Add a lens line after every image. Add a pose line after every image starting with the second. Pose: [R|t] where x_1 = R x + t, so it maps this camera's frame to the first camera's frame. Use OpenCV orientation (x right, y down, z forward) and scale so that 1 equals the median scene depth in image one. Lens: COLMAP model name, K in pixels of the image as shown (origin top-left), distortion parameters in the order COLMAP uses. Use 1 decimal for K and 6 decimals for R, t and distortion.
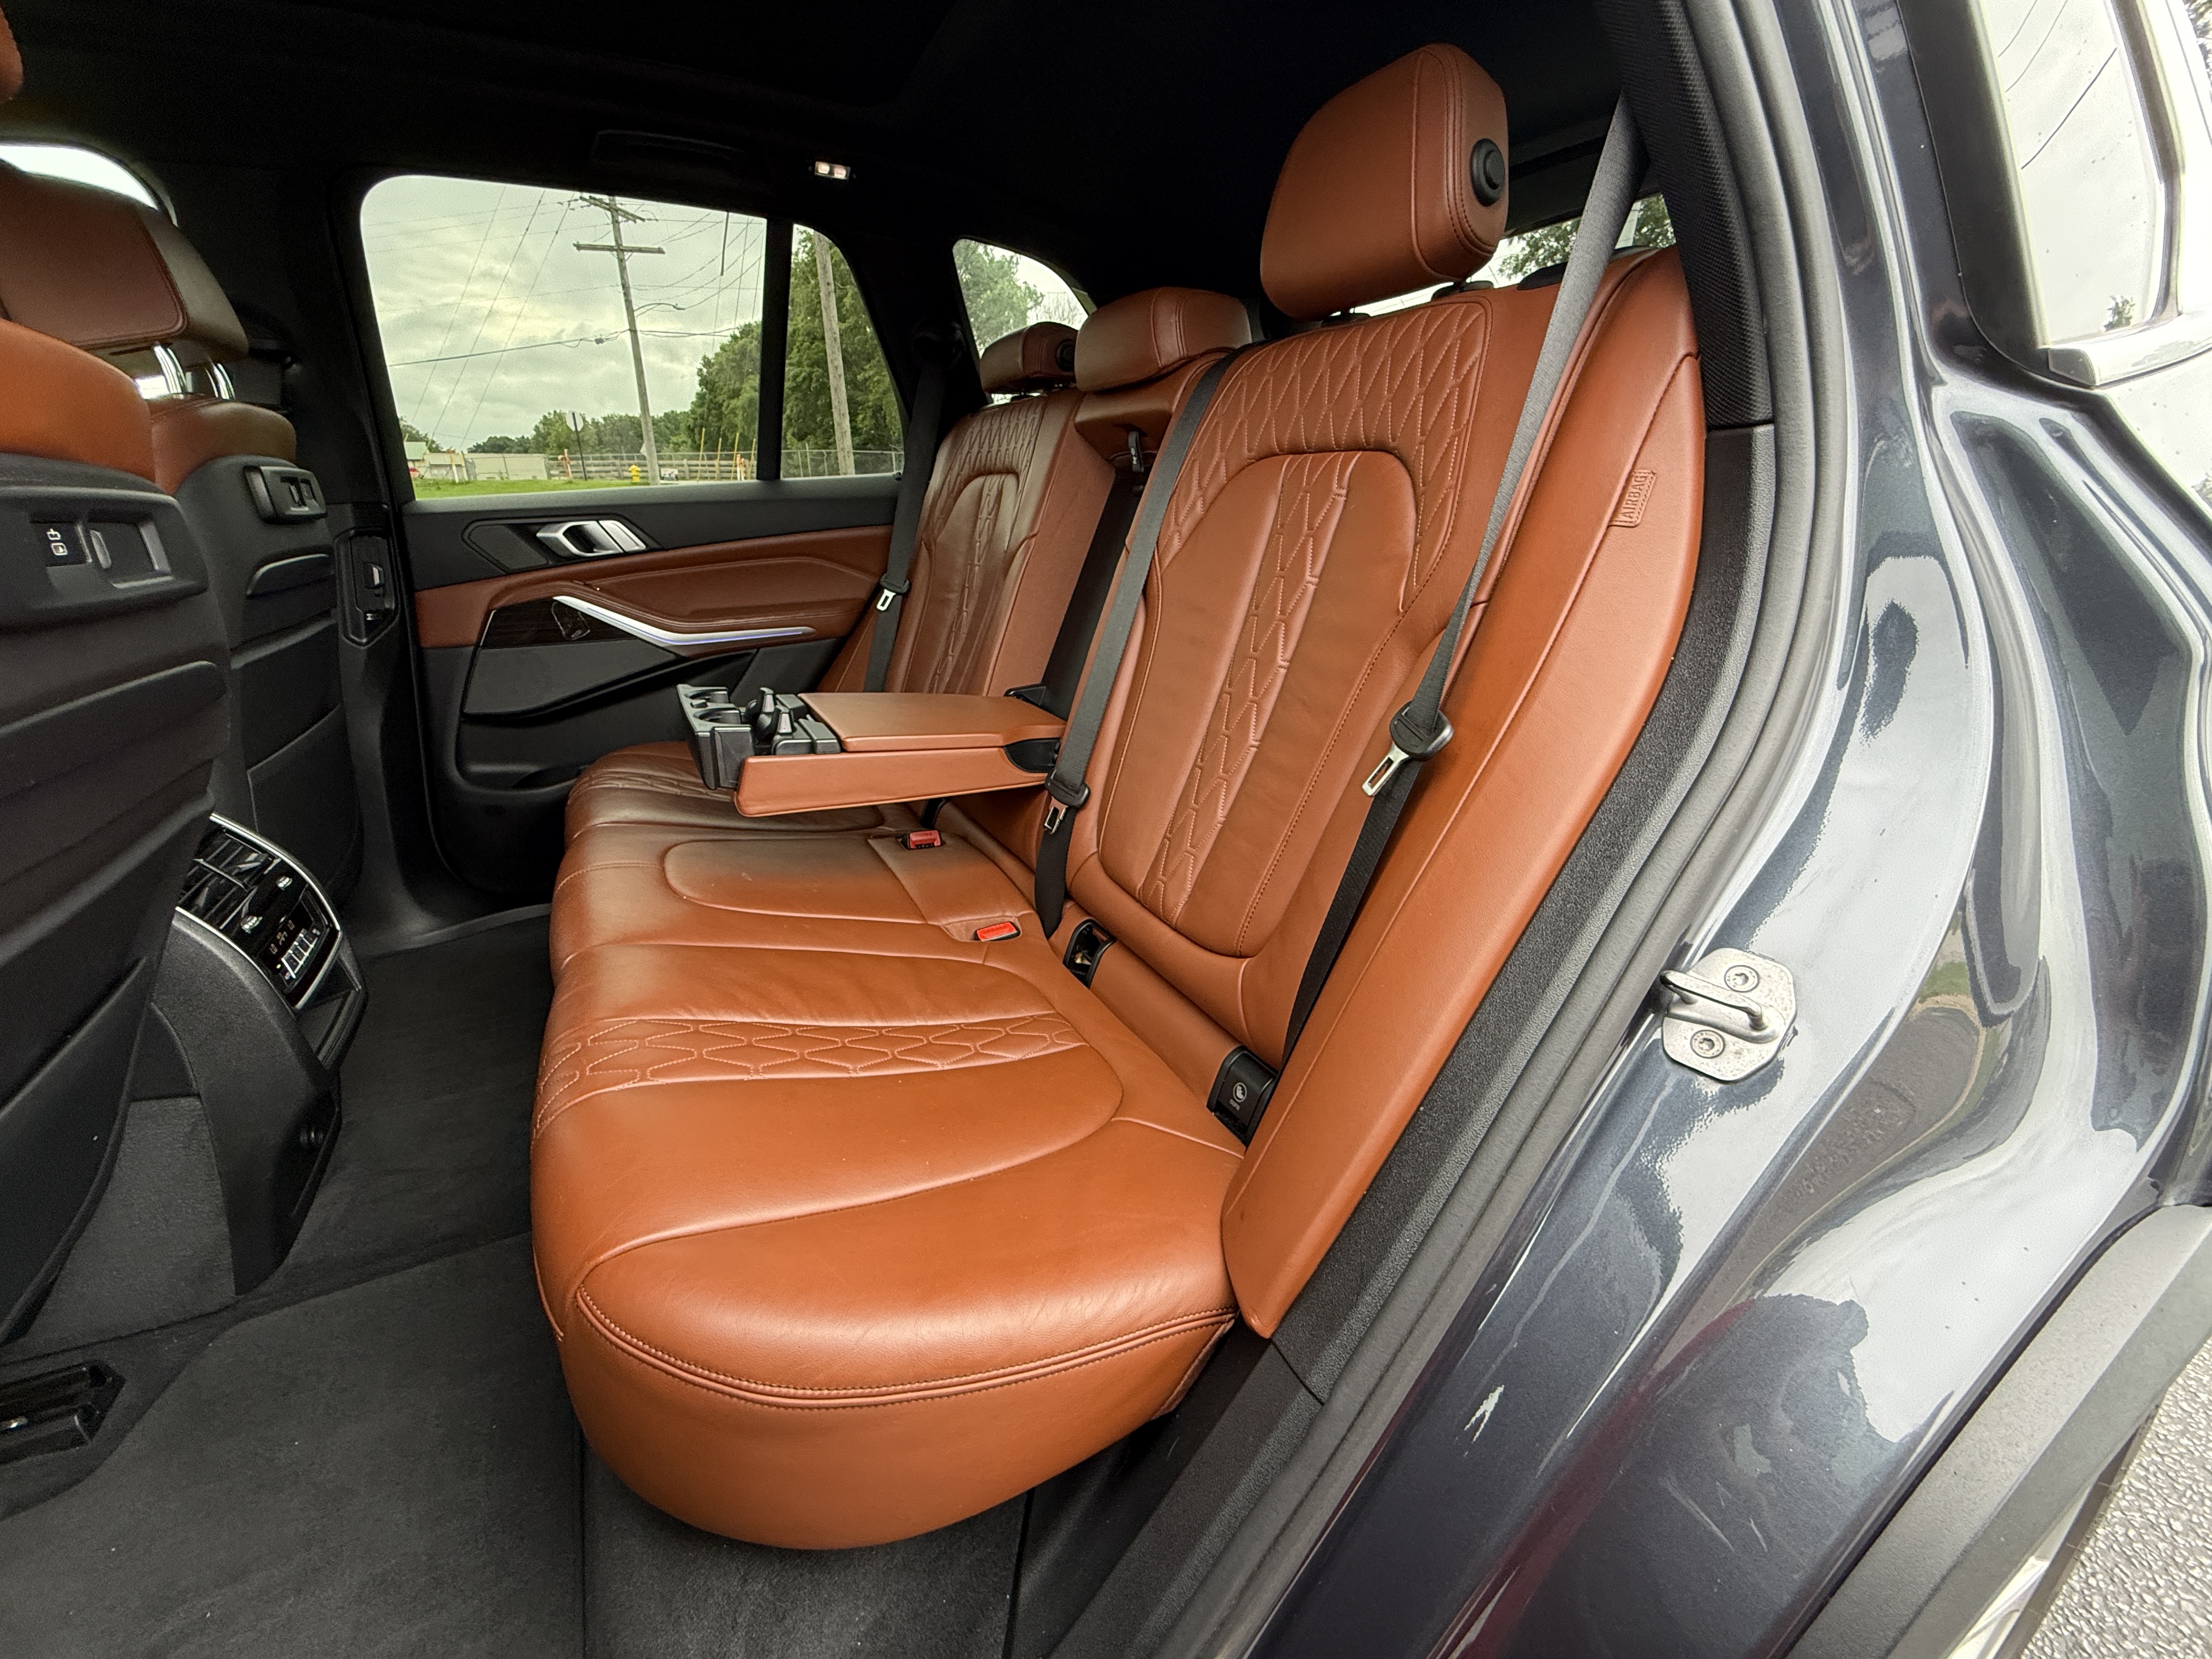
lens RADIAL K [[879.8, 0, 1105.2], [0, 879.8, 828.6], [0, 0, 1]] dist [-0.000399, 0.000483]
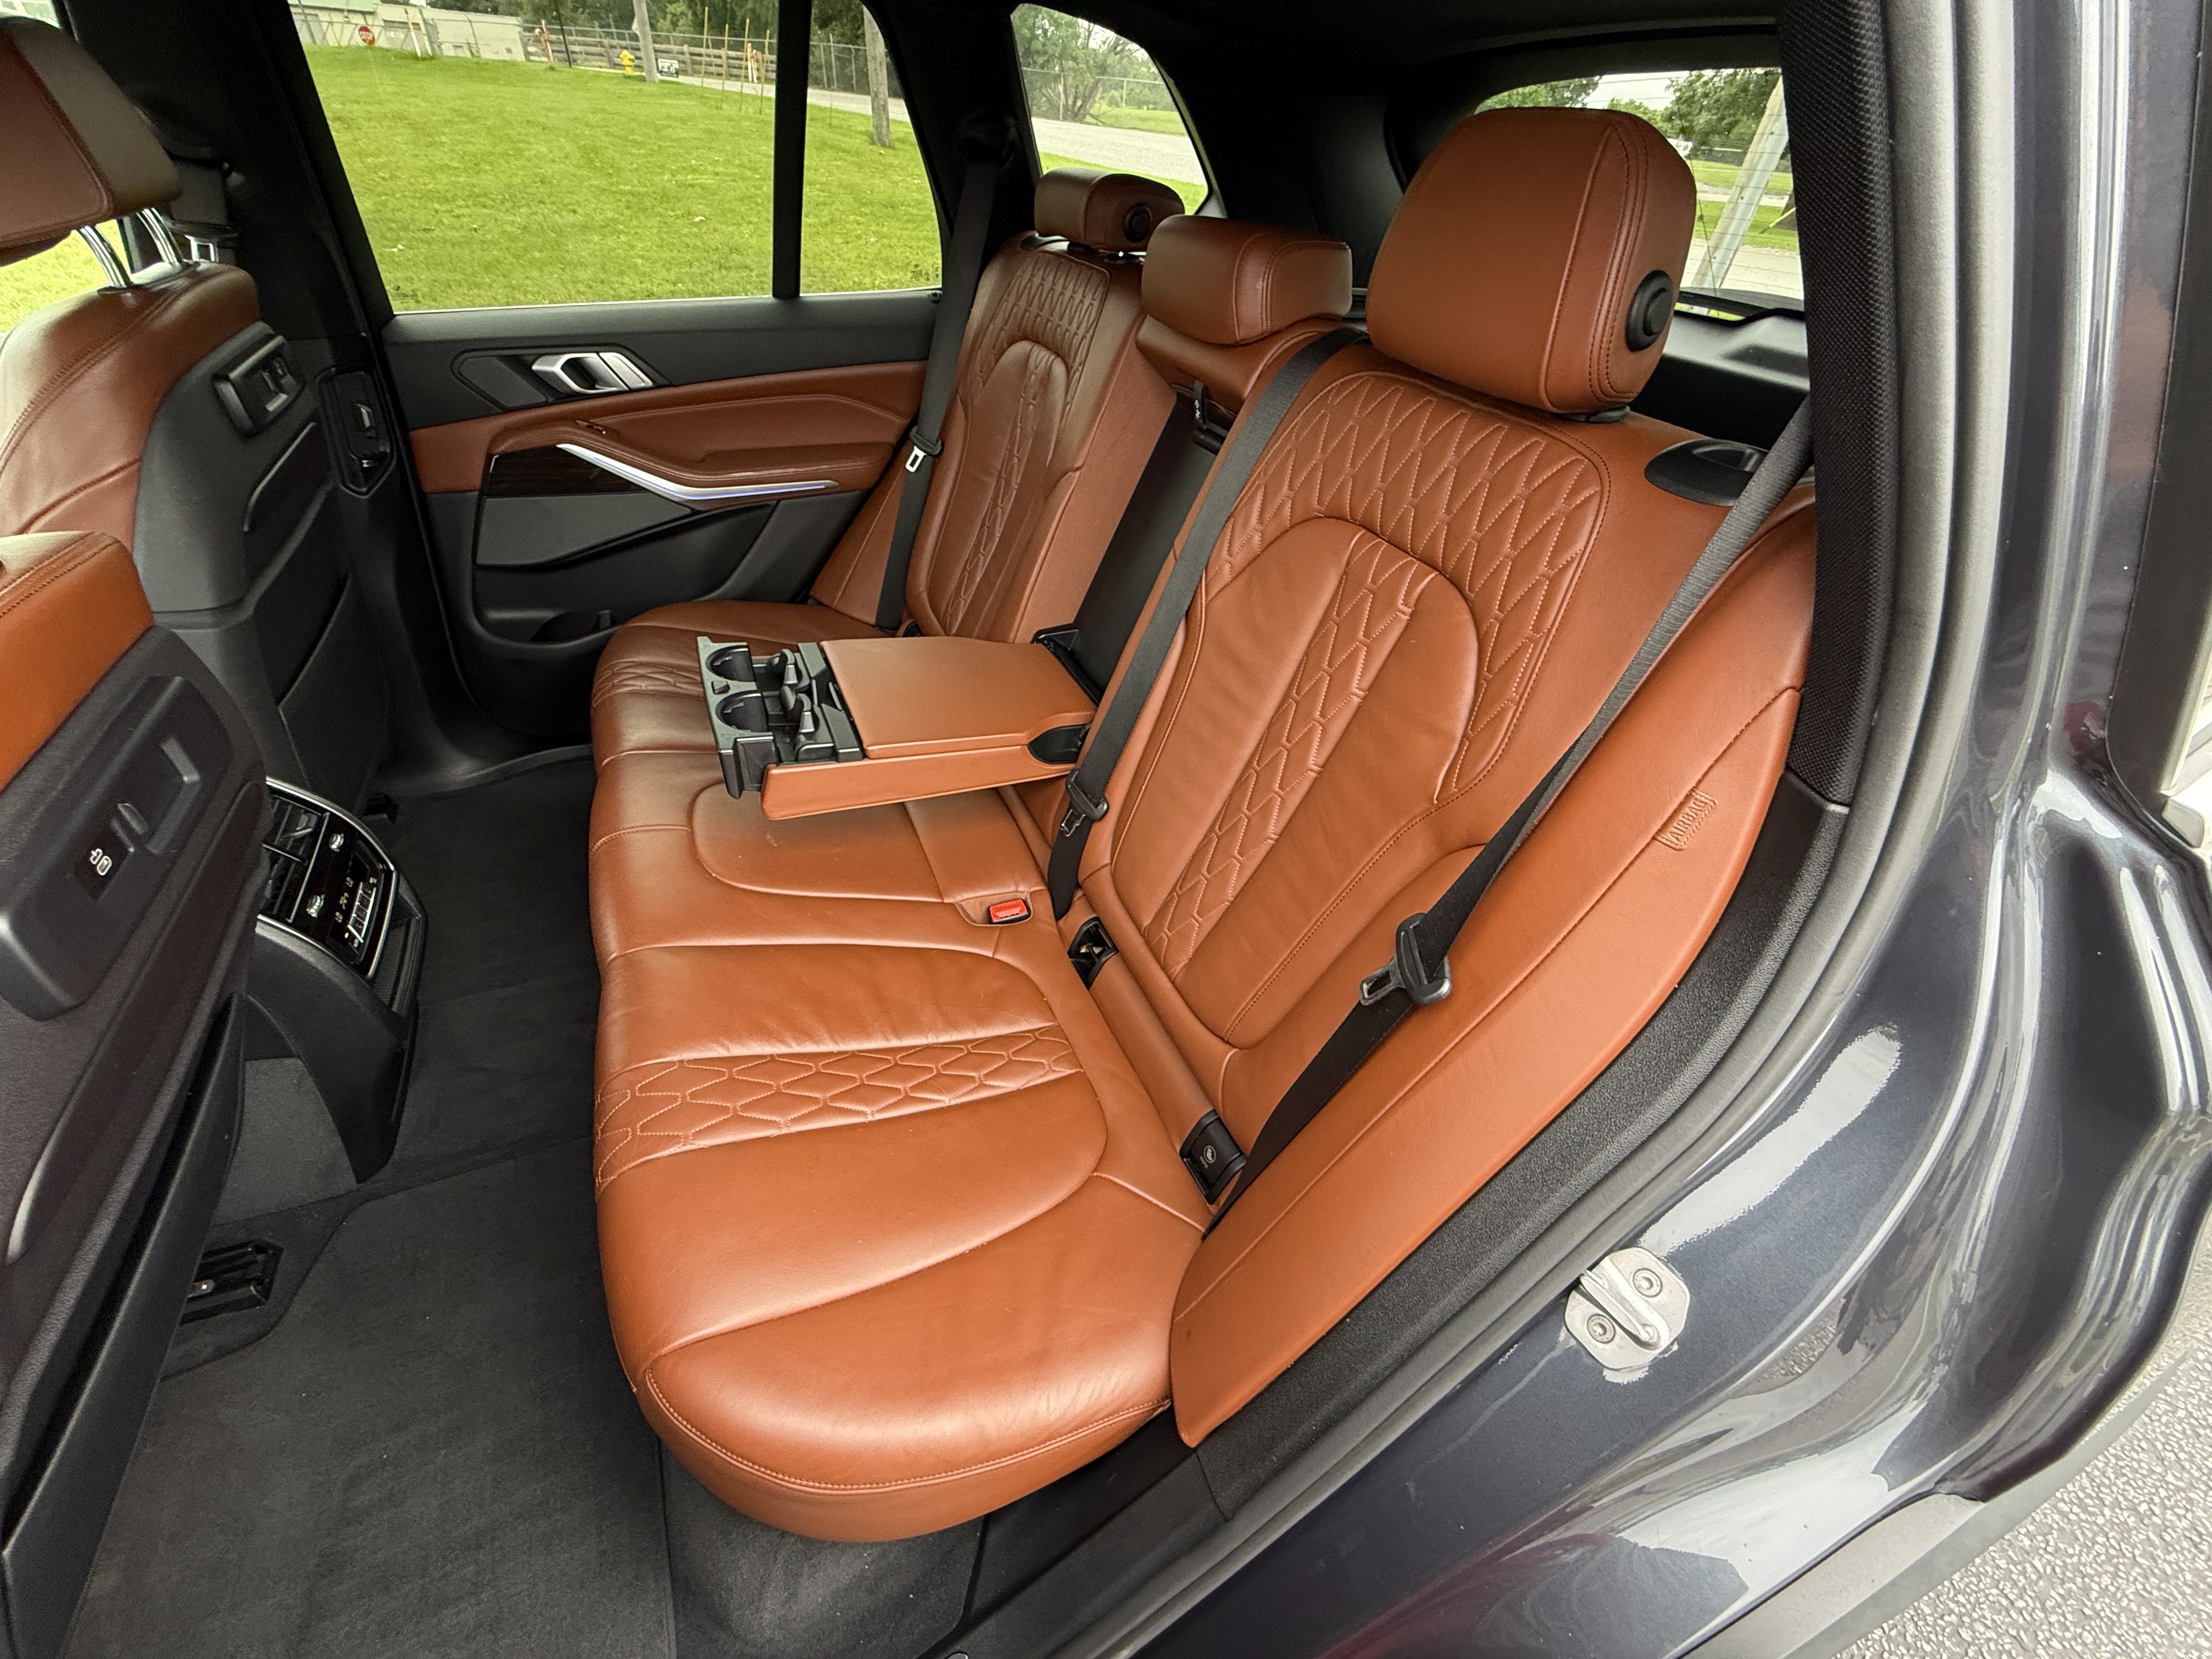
lens RADIAL K [[879.8, 0, 1105.2], [0, 879.8, 828.6], [0, 0, 1]] dist [-0.000399, 0.000483]
pose [[0.994736, 0.102096, -0.008773, -0.010277], [-0.094699, 0.948613, 0.301935, -0.335849], [0.039149, -0.299514, 0.953288, 0.035077]]
